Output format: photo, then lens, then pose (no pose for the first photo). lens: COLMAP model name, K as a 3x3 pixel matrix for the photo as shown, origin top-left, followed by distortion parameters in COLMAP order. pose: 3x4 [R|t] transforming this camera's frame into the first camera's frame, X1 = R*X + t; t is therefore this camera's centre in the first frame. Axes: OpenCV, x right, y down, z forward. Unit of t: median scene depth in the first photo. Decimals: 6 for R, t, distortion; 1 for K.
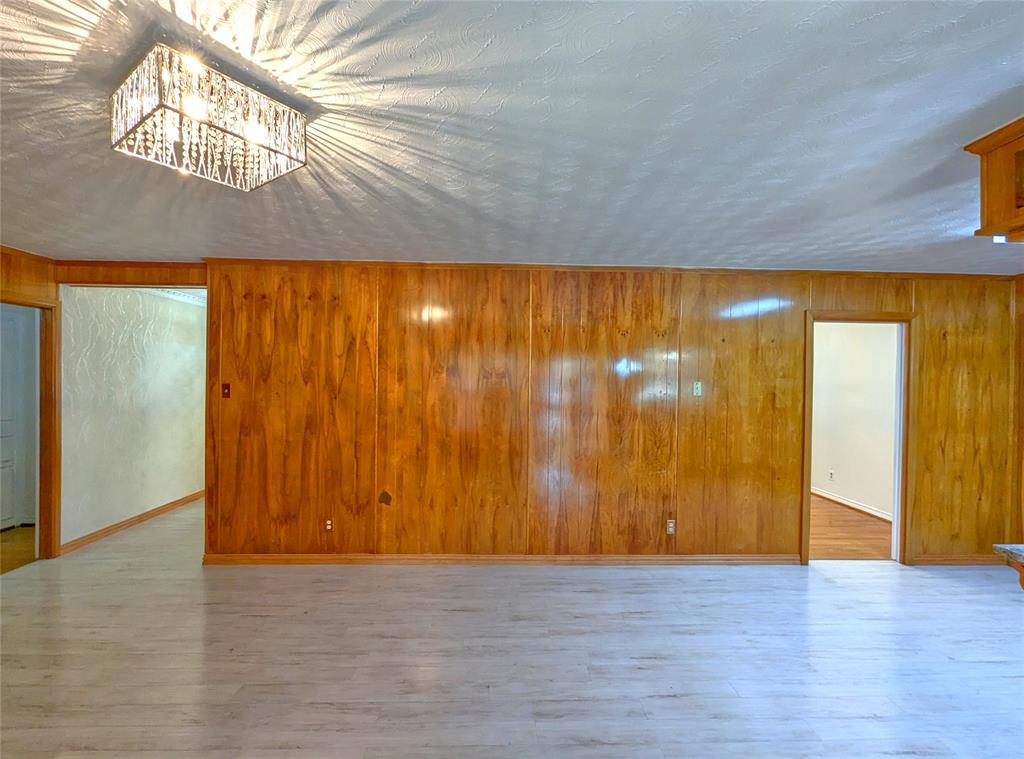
lens RADIAL K [[432.6, 0, 512.0], [0, 432.6, 379.5], [0, 0, 1]] dist [-0.000029, -0.000069]
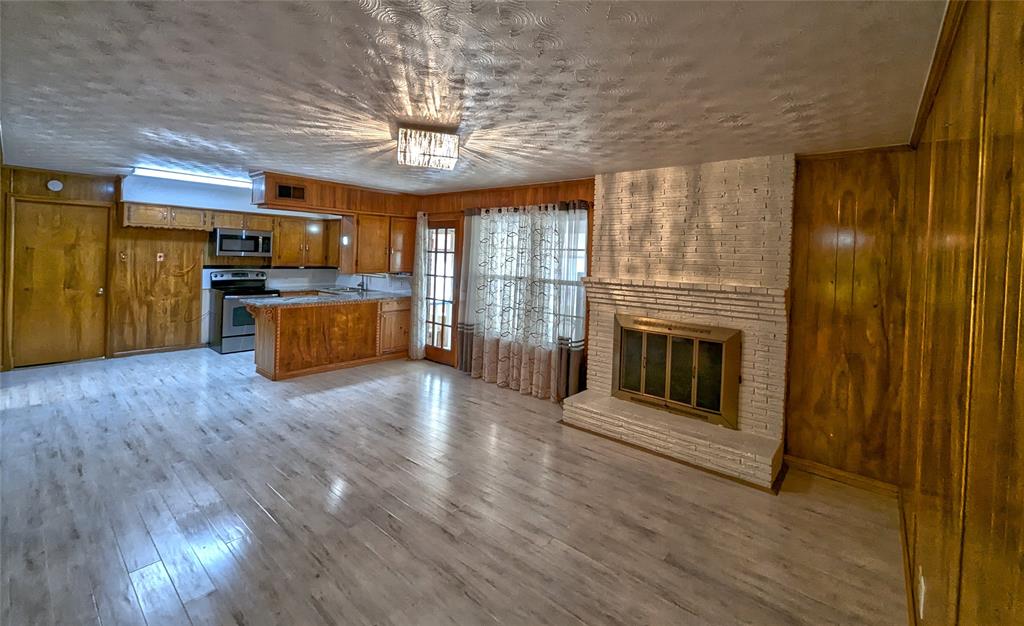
lens RADIAL K [[426.2, 0, 512.5], [0, 426.2, 258.3], [0, 0, 1]] dist [0.001232, 0.000023]
pose [[-0.739902, -0.043751, 0.671291, -1.535682], [-0.040814, 0.998964, 0.020121, -0.049801], [-0.671476, -0.012510, -0.740921, 1.425420]]
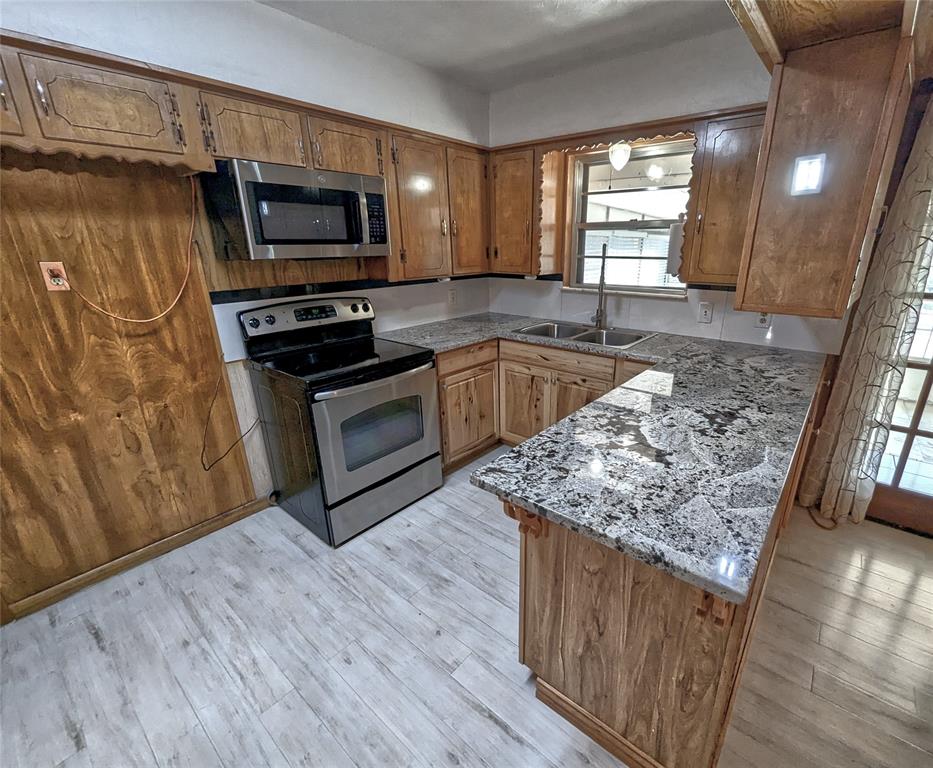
lens RADIAL K [[429.0, 0, 504.8], [0, 429.0, 386.5], [0, 0, 1]] dist [0.010465, -0.000054]
pose [[-0.767152, -0.218327, 0.603168, 0.765272], [-0.001587, 0.940940, 0.338570, 0.010841], [-0.641464, 0.258777, -0.722190, 1.025208]]
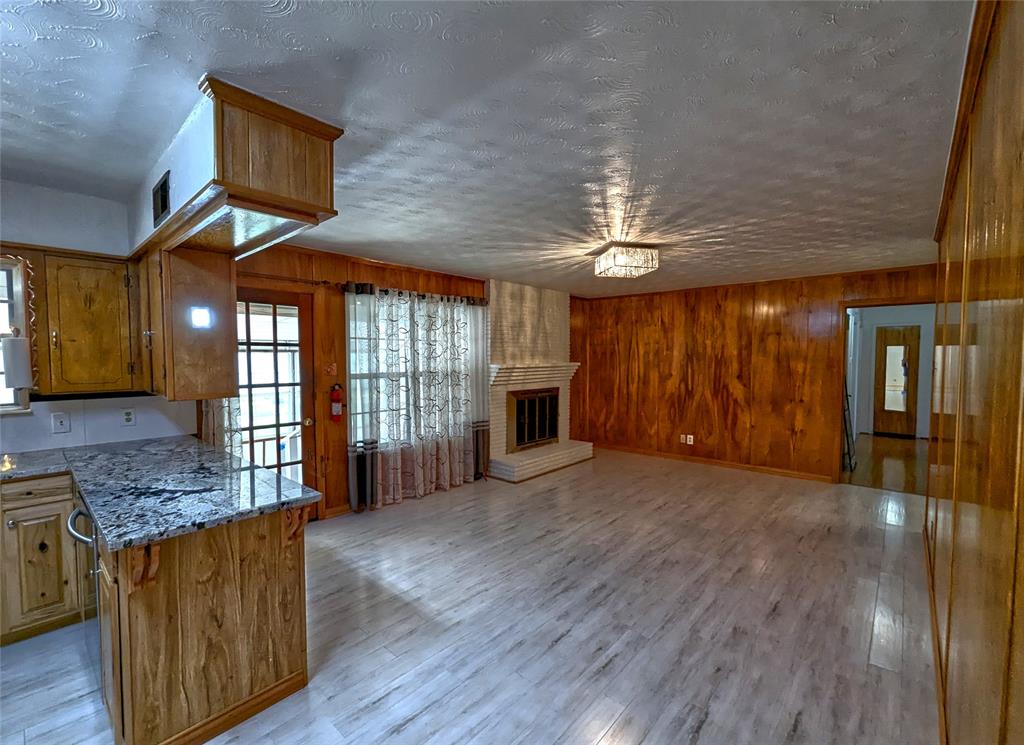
lens RADIAL K [[445.2, 0, 512.0], [0, 445.2, 372.5], [0, 0, 1]] dist [0.000301, 0.000023]
pose [[-0.688303, 0.013216, -0.725303, 1.126227], [-0.014148, 0.999399, 0.031637, 0.022730], [0.725286, 0.032038, -0.687702, 1.497324]]
